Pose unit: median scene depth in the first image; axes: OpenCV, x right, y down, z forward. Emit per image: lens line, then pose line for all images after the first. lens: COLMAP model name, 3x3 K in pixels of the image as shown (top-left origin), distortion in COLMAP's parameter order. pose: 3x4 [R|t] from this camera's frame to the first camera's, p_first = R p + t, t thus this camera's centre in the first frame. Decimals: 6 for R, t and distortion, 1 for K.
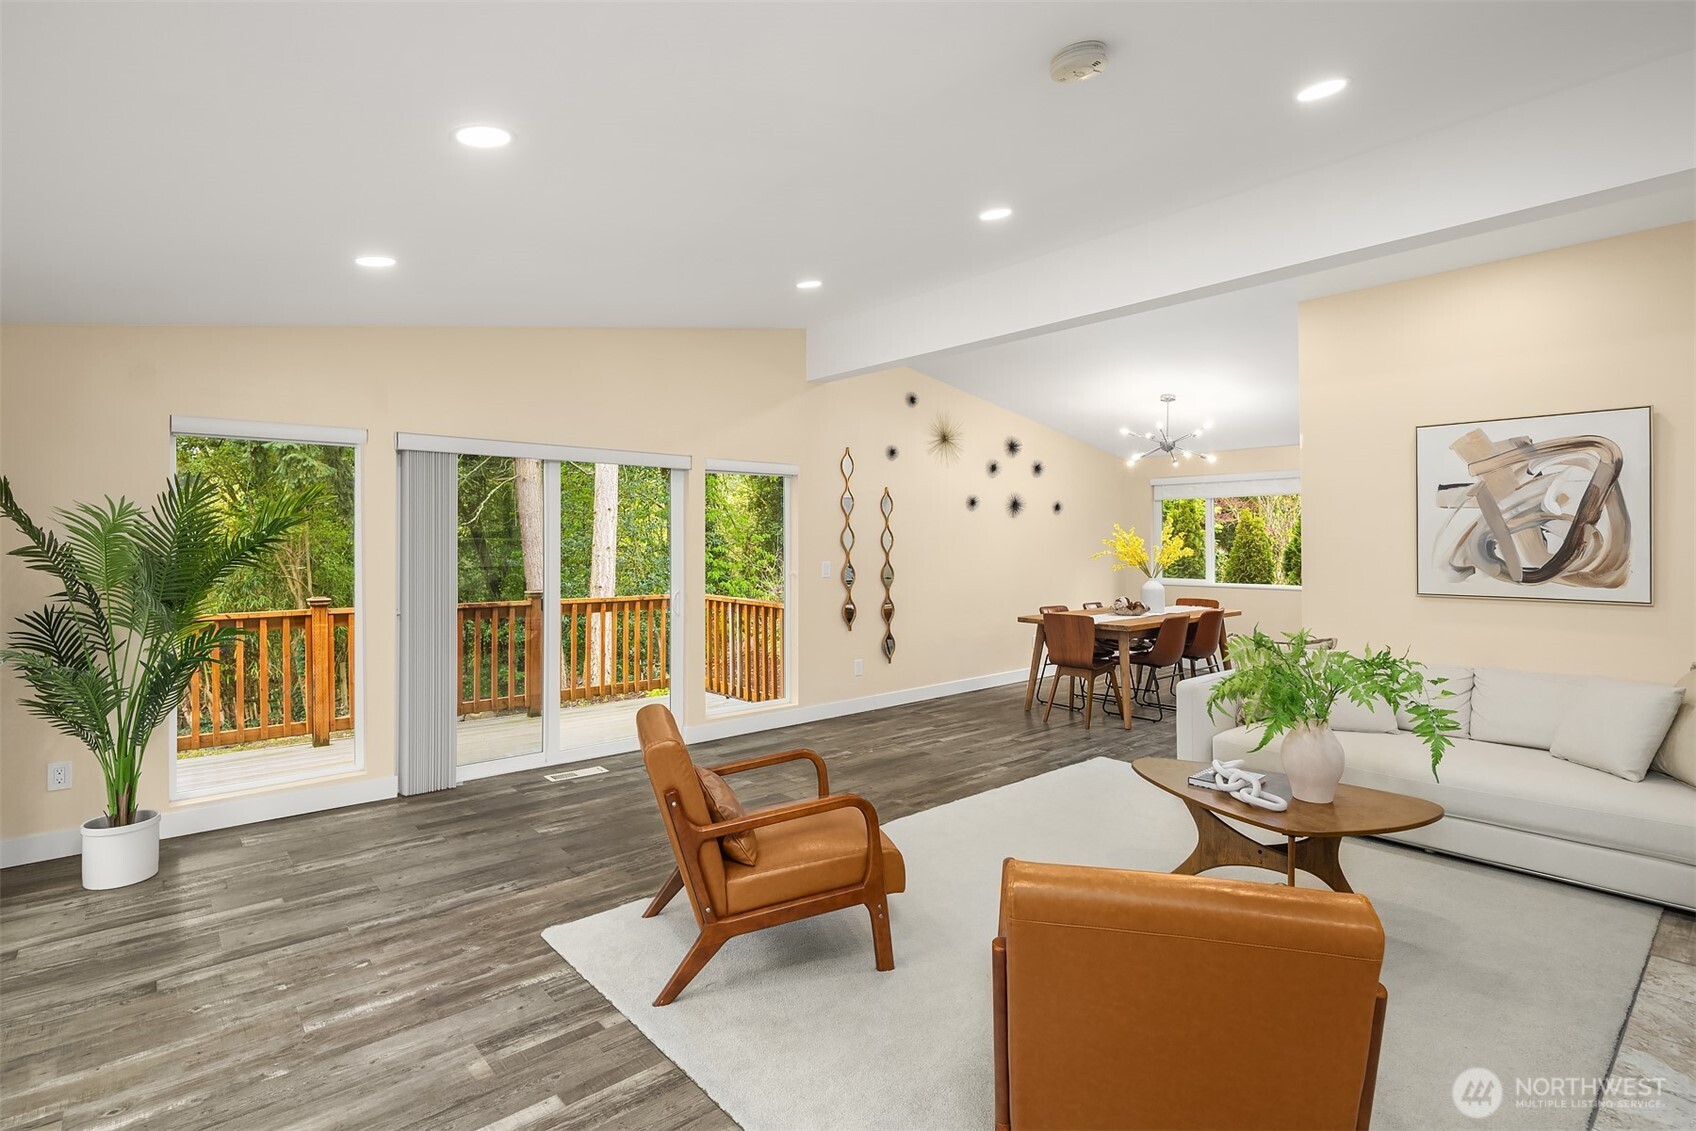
lens RADIAL K [[821.9, 0, 842.1], [0, 821.9, 540.7], [0, 0, 1]] dist [0.009569, -0.005040]
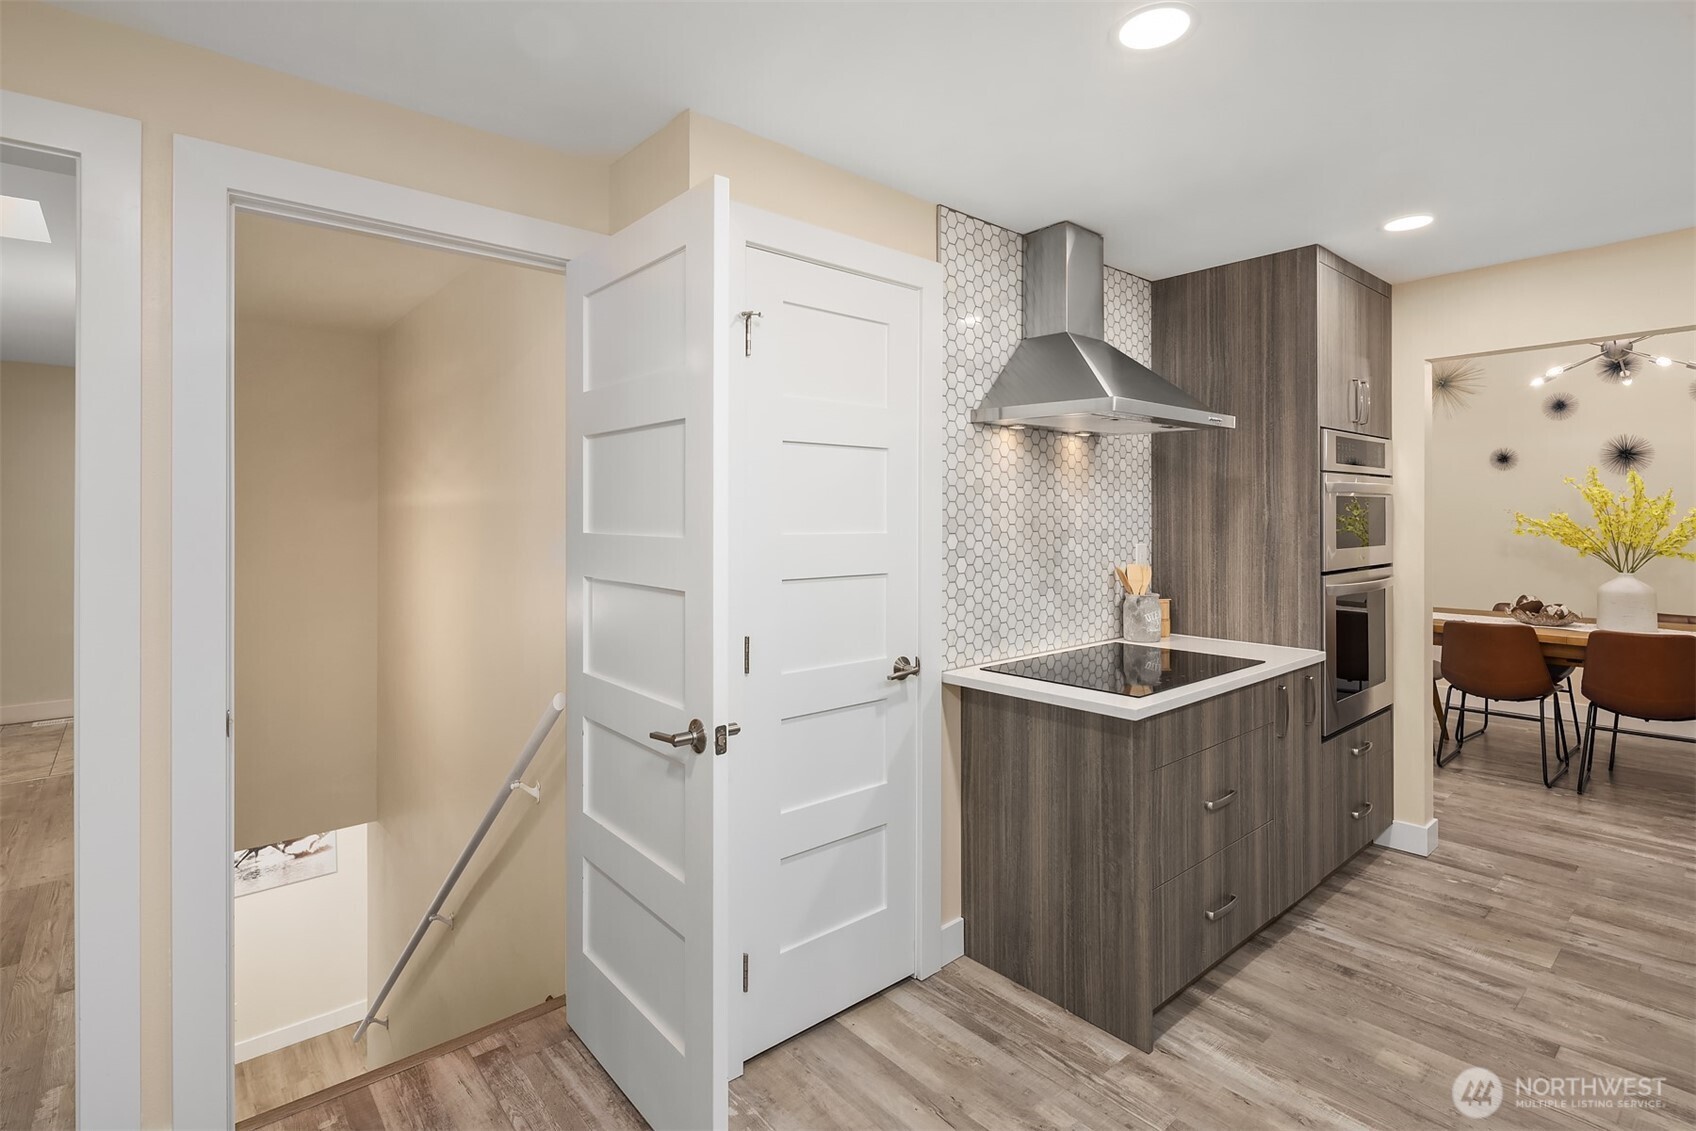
lens RADIAL K [[821.9, 0, 856.5], [0, 821.9, 515.8], [0, 0, 1]] dist [0.009569, -0.005040]
pose [[0.009577, 0.008123, -0.999921, 1.625748], [0.001976, 0.999965, 0.008142, -0.003034], [0.999952, -0.002054, 0.009560, 0.737435]]
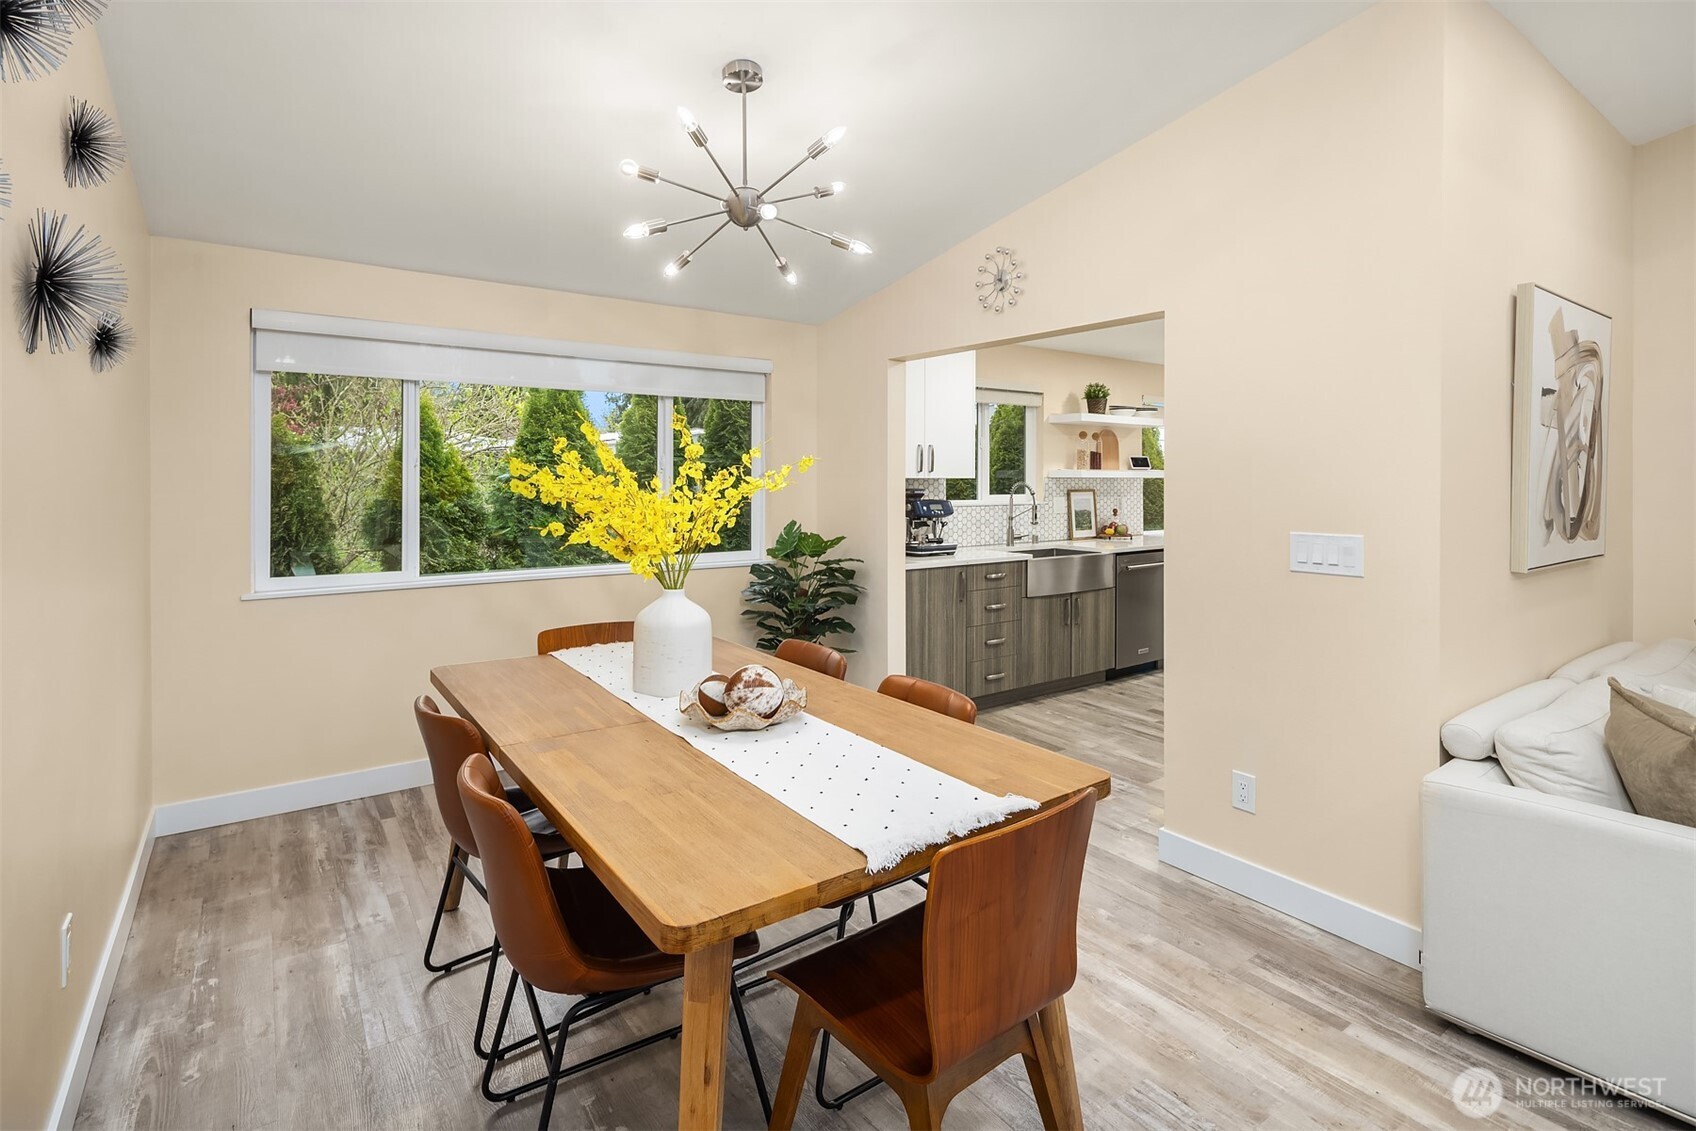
lens RADIAL K [[821.9, 0, 849.3], [0, 821.9, 478.6], [0, 0, 1]] dist [0.009569, -0.005040]
pose [[0.083267, 0.004929, 0.996515, 0.077826], [-0.000810, 0.999988, -0.004878, 0.002898], [-0.996527, -0.000401, 0.083270, 1.528215]]
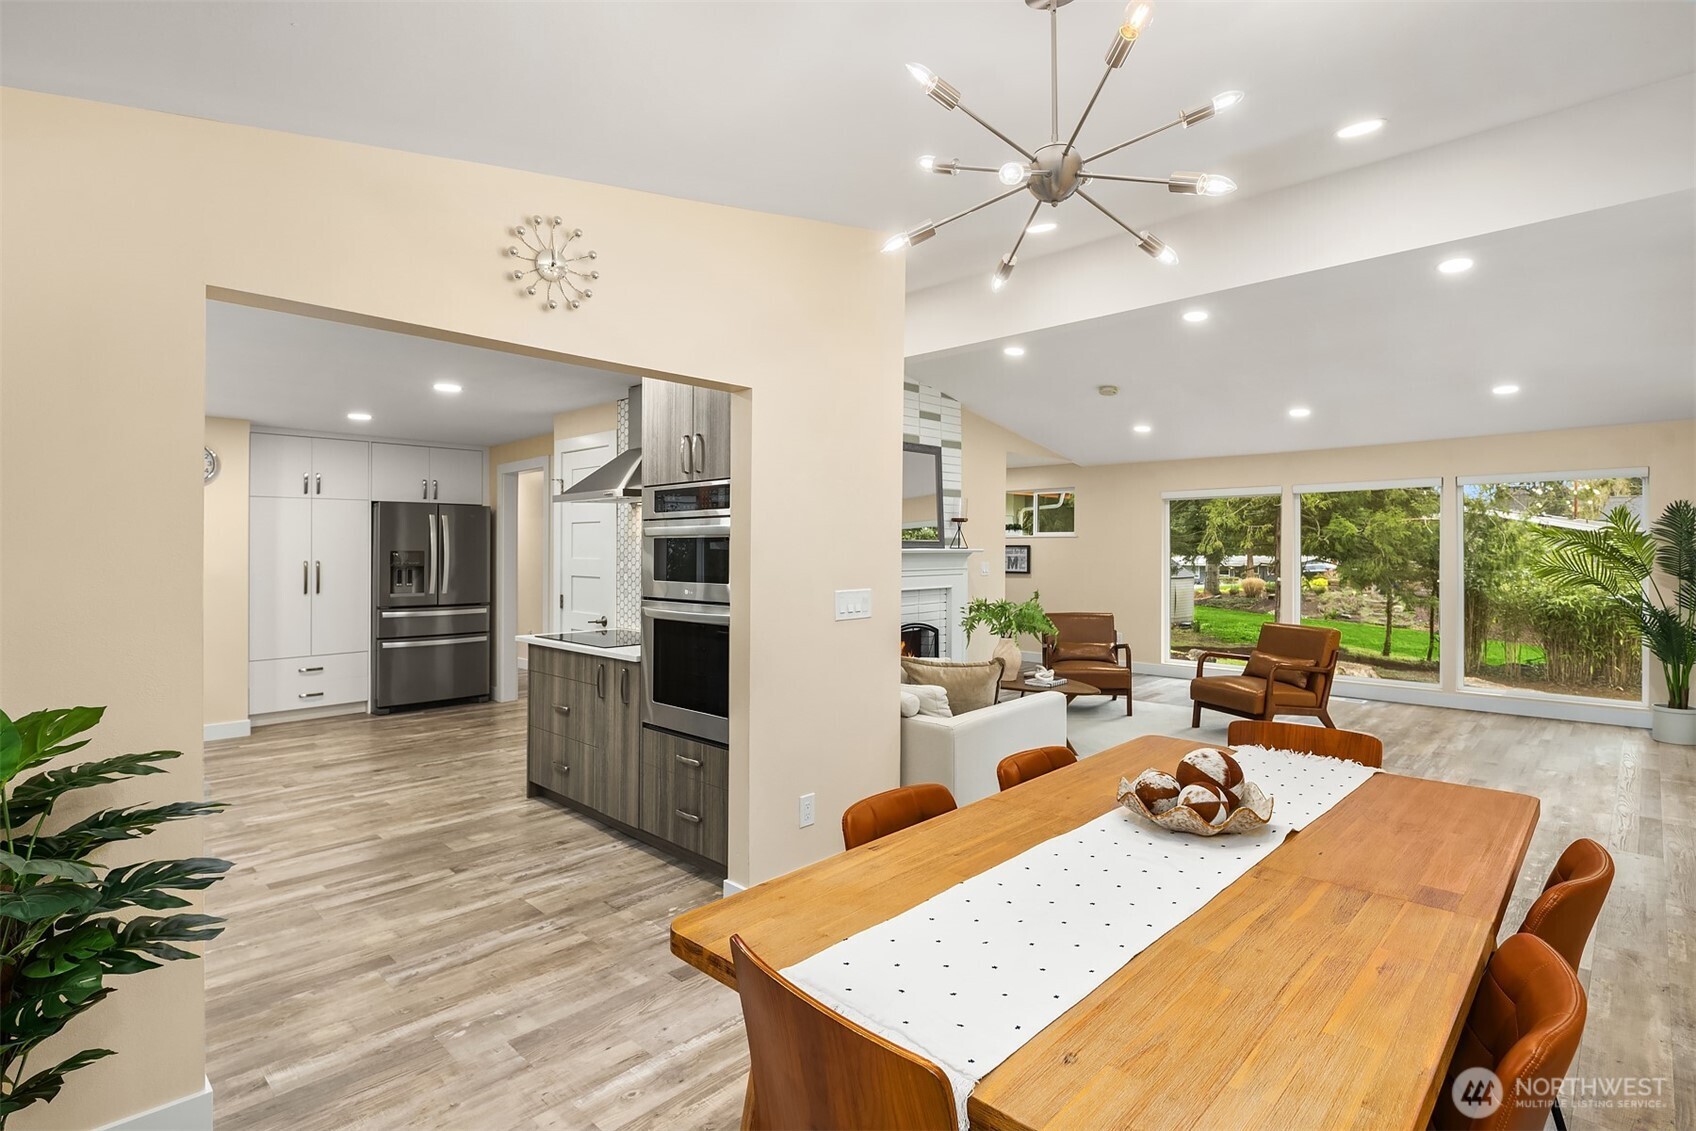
lens RADIAL K [[821.9, 0, 851.9], [0, 821.9, 541.3], [0, 0, 1]] dist [0.009569, -0.005040]
pose [[-0.995817, 0.005692, -0.091197, 0.790186], [0.006515, 0.999941, -0.008732, -0.000819], [0.091142, -0.009290, -0.995795, 2.062889]]
